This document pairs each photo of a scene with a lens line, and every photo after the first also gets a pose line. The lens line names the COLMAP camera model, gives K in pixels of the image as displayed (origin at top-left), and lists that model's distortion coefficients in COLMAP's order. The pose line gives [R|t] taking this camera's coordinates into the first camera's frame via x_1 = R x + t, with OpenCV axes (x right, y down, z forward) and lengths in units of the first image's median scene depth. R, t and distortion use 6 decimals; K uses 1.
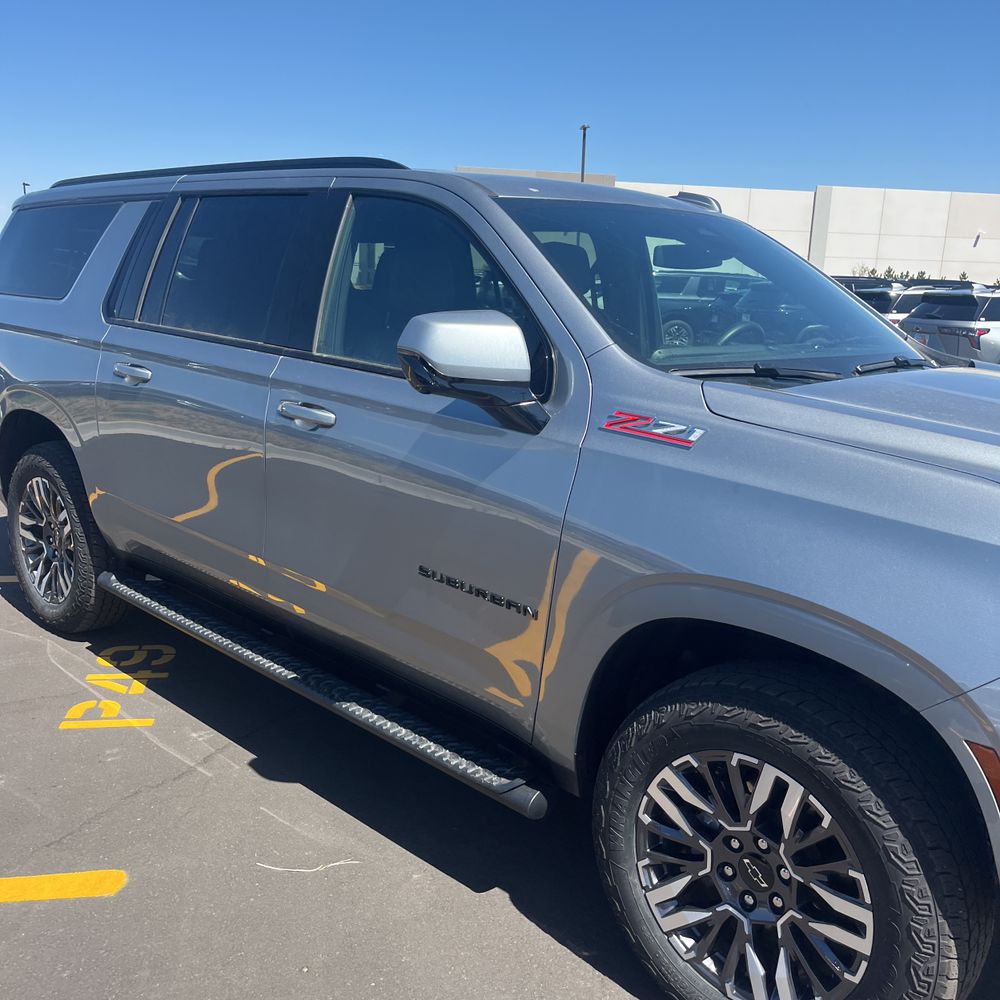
lens RADIAL K [[1009.1, 0, 496.6], [0, 1009.1, 507.0], [0, 0, 1]] dist [0.024782, 0.000000]
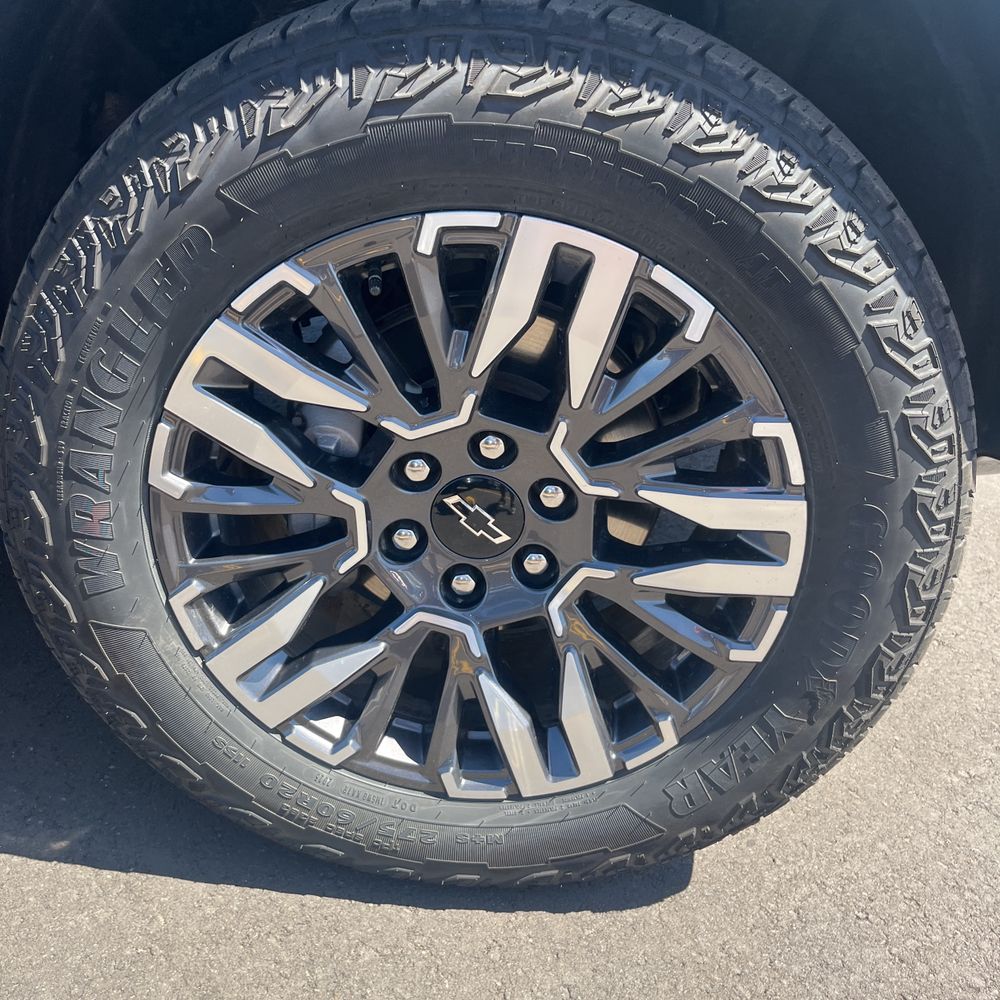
lens RADIAL K [[1009.1, 0, 498.8], [0, 1009.1, 495.8], [0, 0, 1]] dist [0.024782, 0.000000]
pose [[0.747544, -0.282500, 0.601142, 0.011603], [0.108276, 0.944768, 0.309337, 0.200920], [-0.655328, -0.166154, 0.736844, 0.619459]]
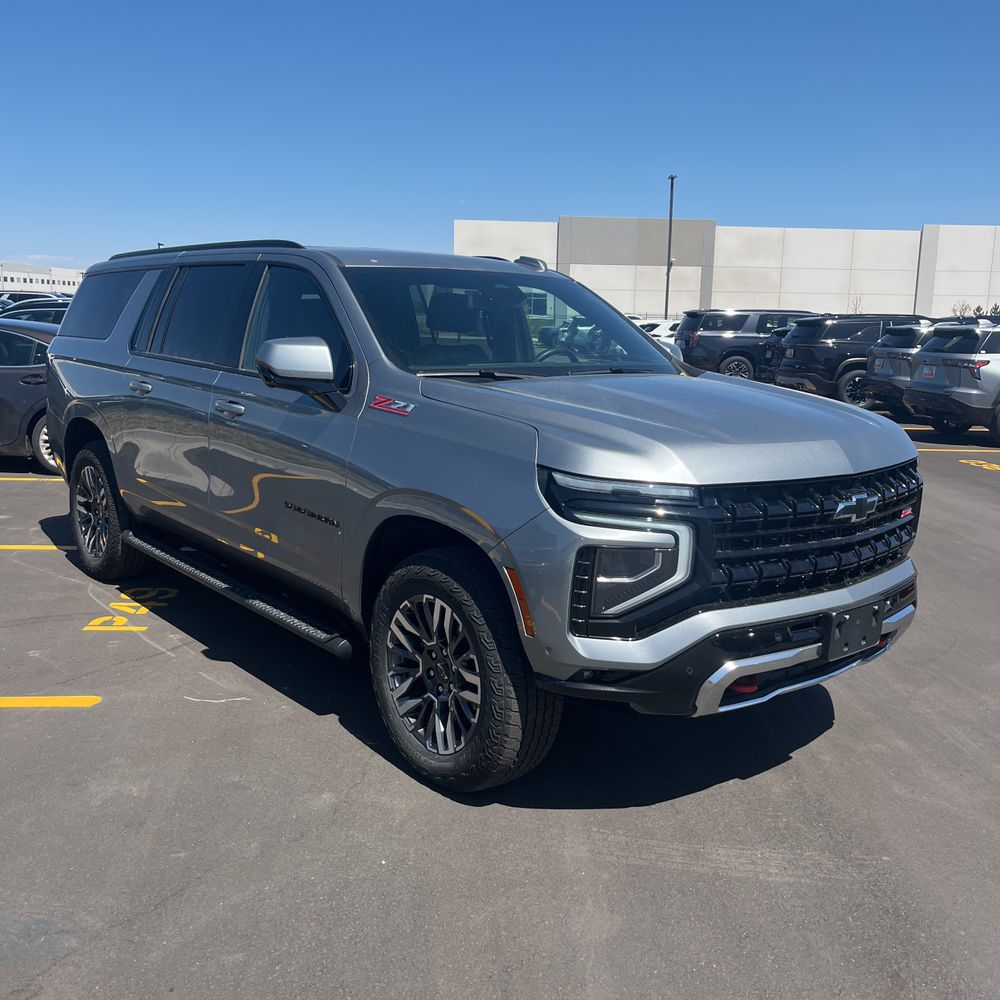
lens RADIAL K [[1017.1, 0, 508.7], [0, 1017.1, 483.3], [0, 0, 1]] dist [0.010912, 0.000000]
pose [[0.994654, 0.000966, -0.103263, 0.481409], [-0.007739, 0.997842, -0.065208, 0.147021], [0.102977, 0.065658, 0.992514, -0.588655]]
